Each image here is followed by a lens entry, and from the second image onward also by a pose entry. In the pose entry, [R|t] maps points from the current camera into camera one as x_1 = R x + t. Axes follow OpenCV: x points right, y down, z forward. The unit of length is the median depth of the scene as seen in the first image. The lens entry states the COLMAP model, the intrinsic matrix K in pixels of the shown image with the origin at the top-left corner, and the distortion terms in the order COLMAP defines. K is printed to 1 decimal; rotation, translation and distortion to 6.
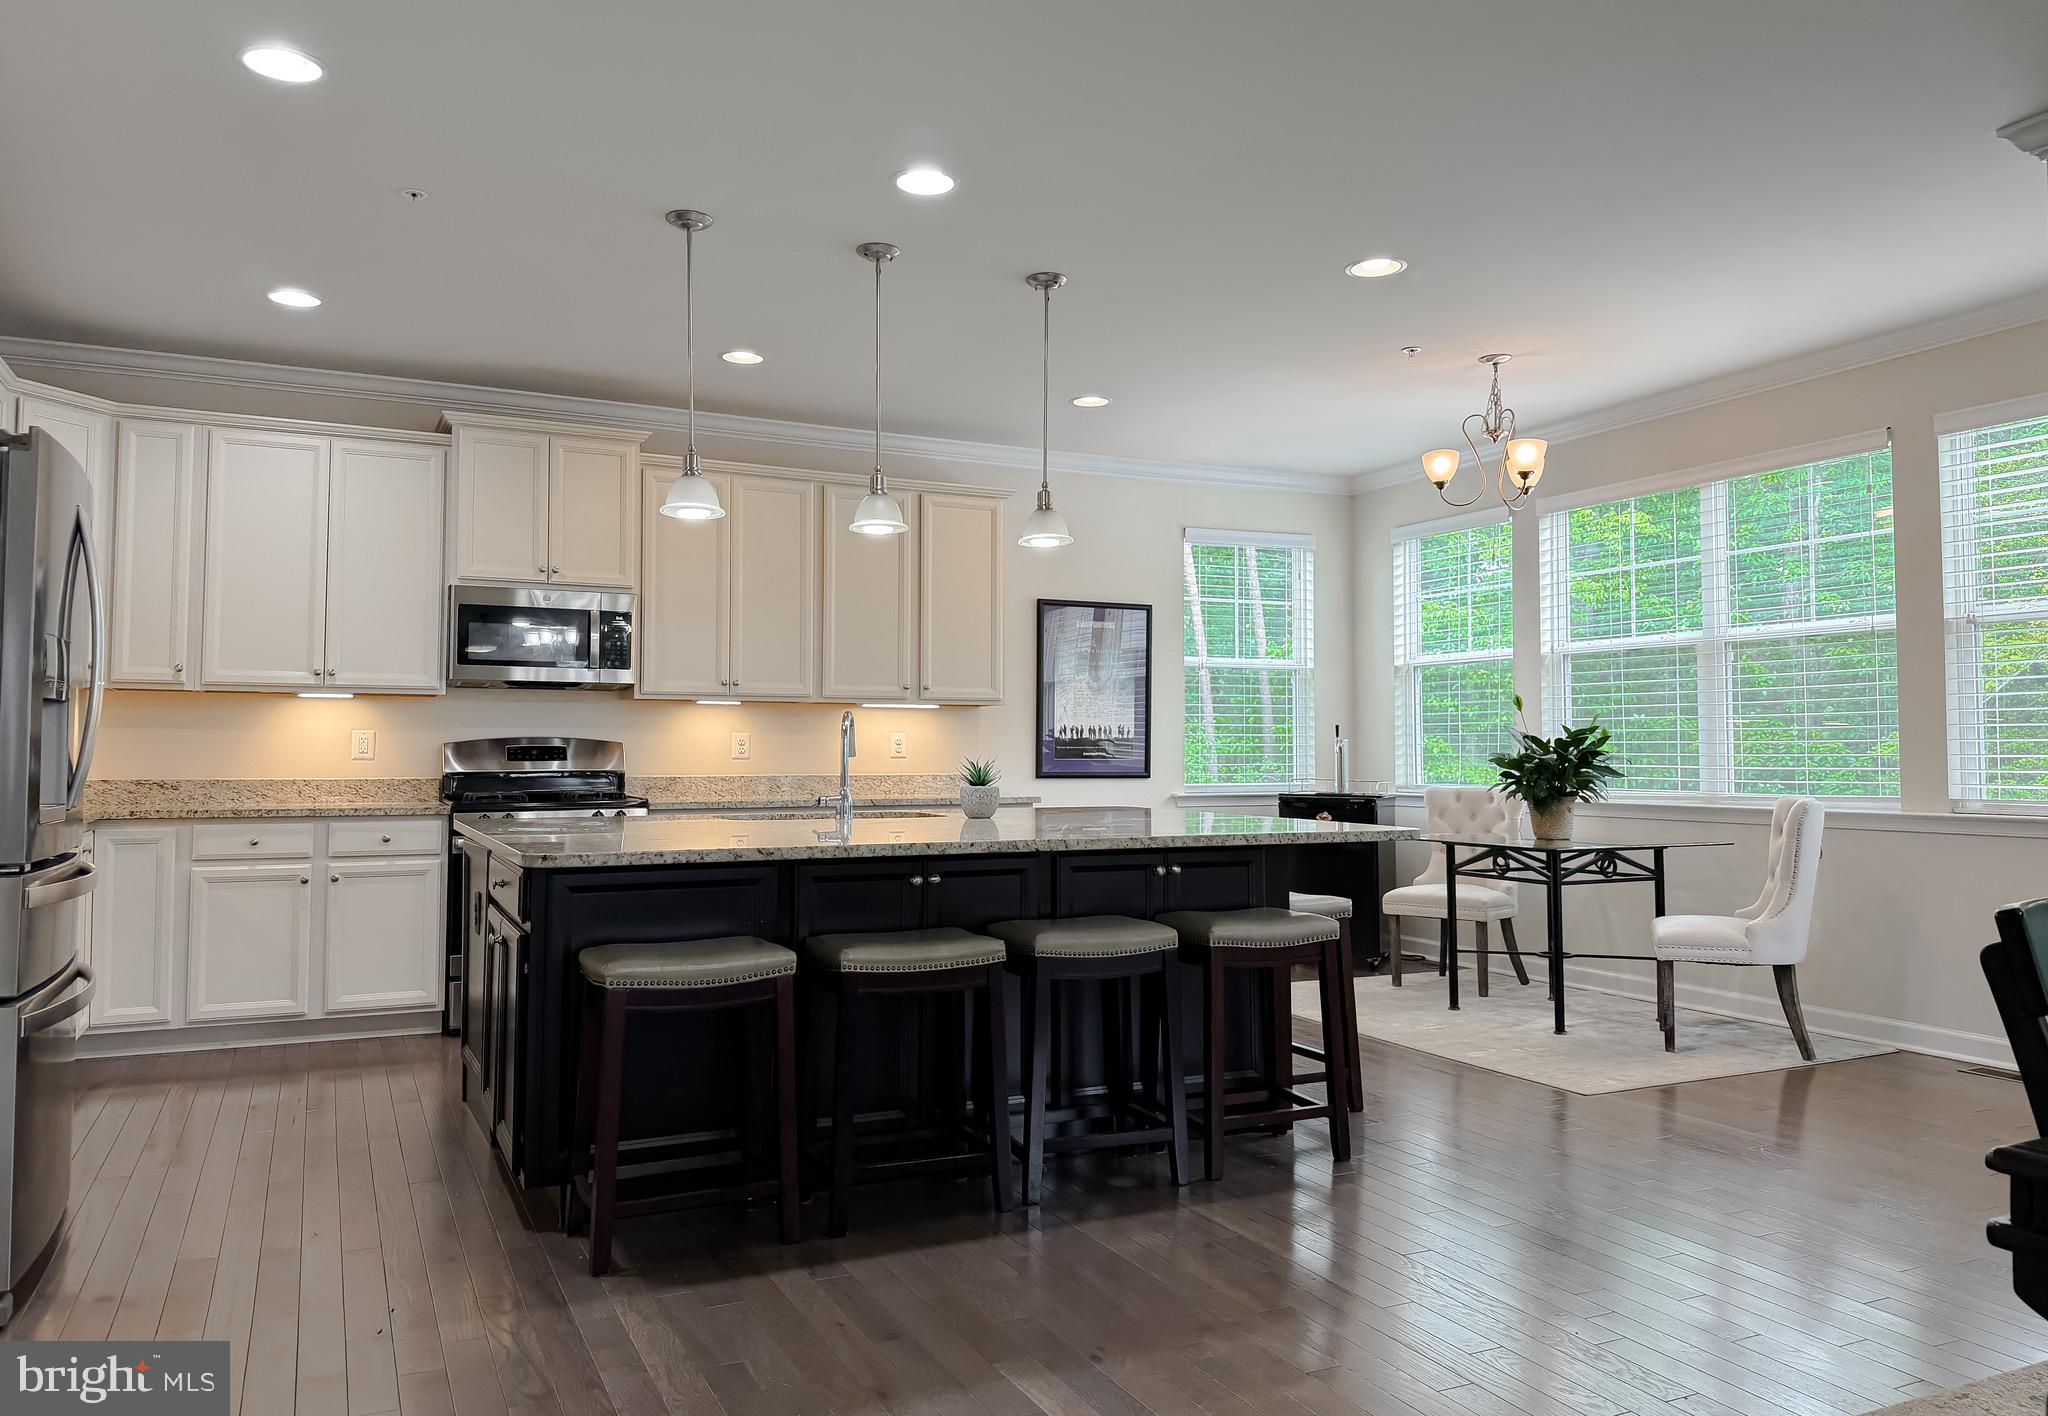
lens RADIAL K [[1435.2, 0, 1005.6], [0, 1435.2, 682.2], [0, 0, 1]] dist [0.047728, -0.070201]
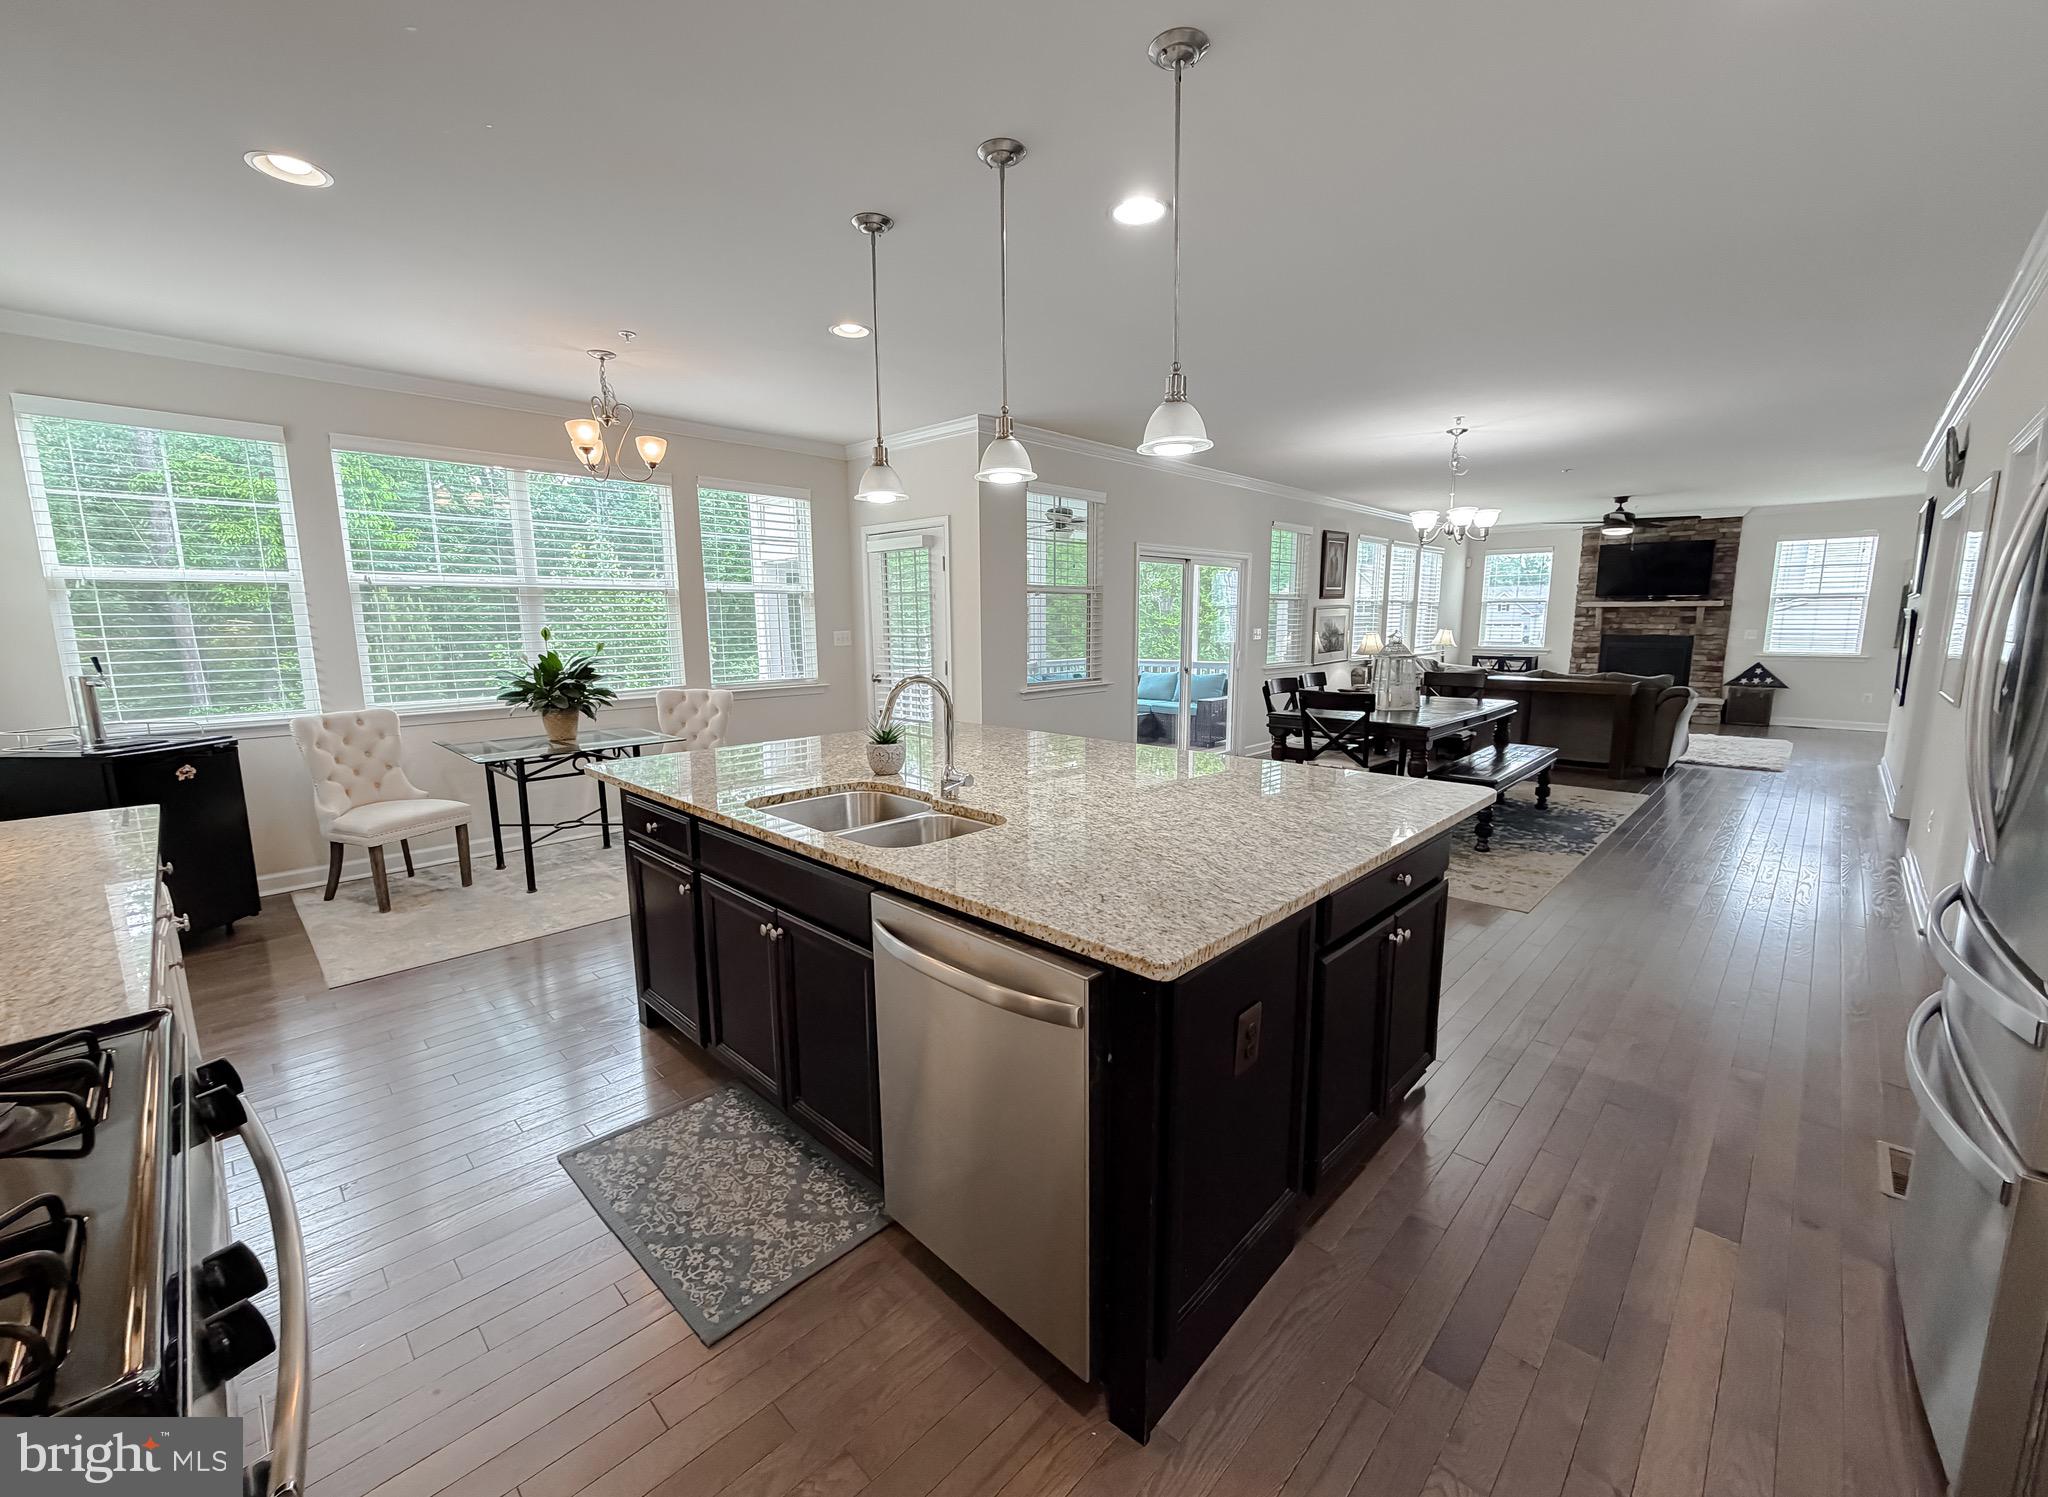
lens RADIAL K [[842.7, 0, 999.5], [0, 842.7, 752.4], [0, 0, 1]] dist [-0.000303, 0.000493]
pose [[-0.346905, -0.149089, 0.925975, -0.476178], [-0.043168, 0.988777, 0.143029, -0.005830], [-0.936906, 0.009645, -0.349448, 0.911652]]
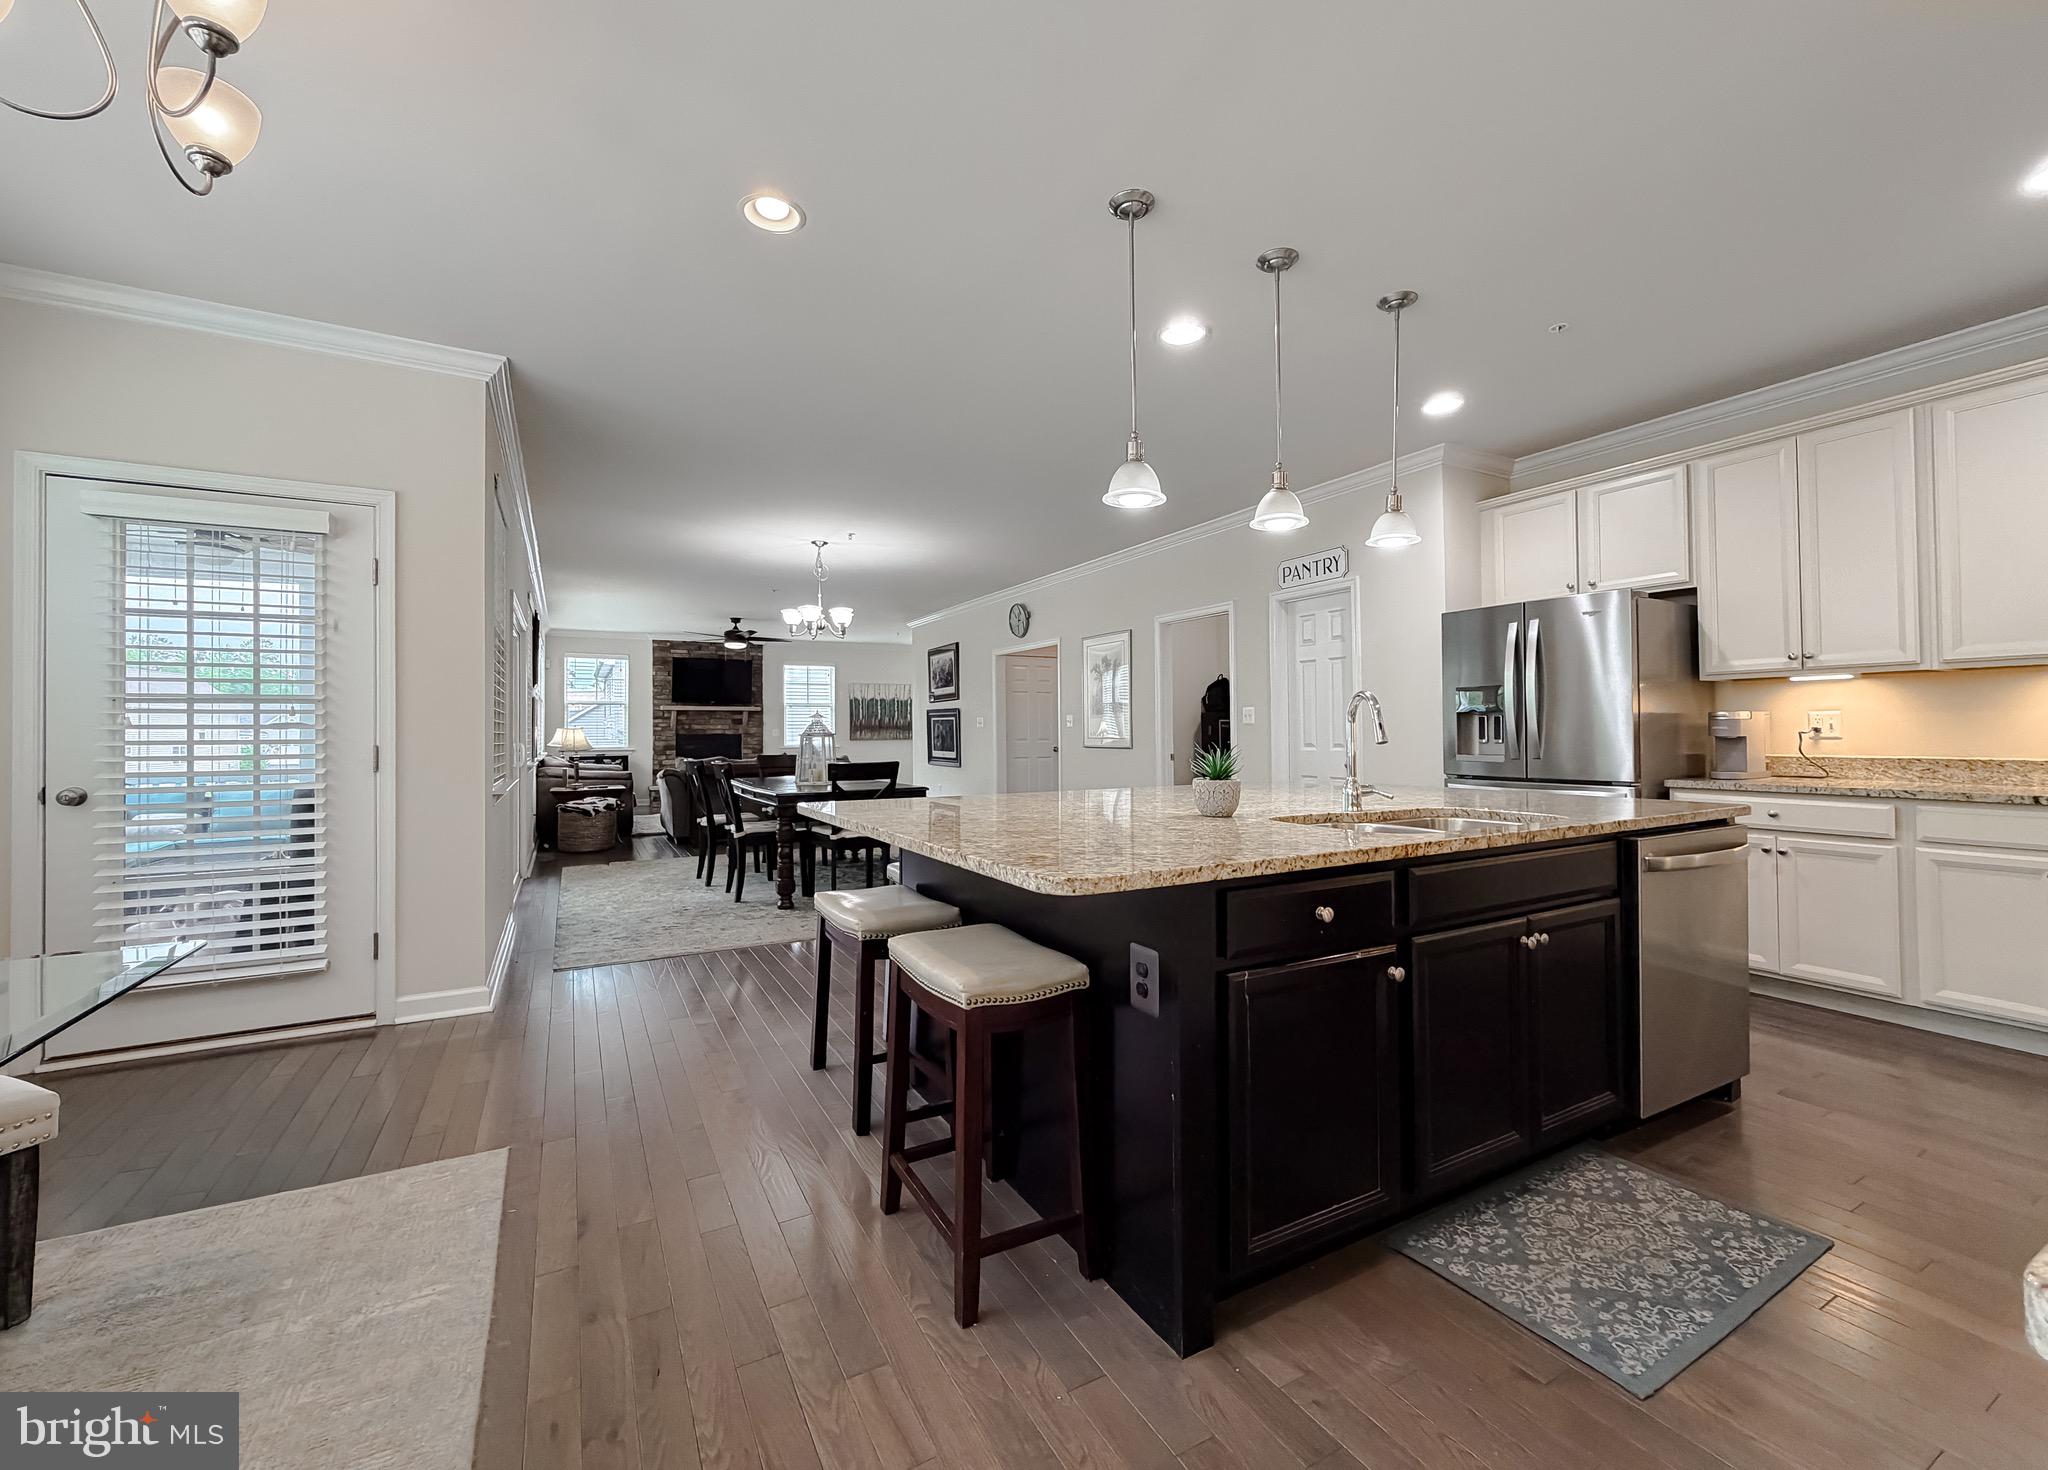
lens RADIAL K [[837.5, 0, 1043.2], [0, 837.5, 718.6], [0, 0, 1]] dist [-0.002679, -0.000240]
pose [[-0.996544, 0.006122, -0.082845, 0.100439], [0.011450, 0.997885, -0.063993, 0.054039], [0.082278, -0.064721, -0.994506, 1.201659]]
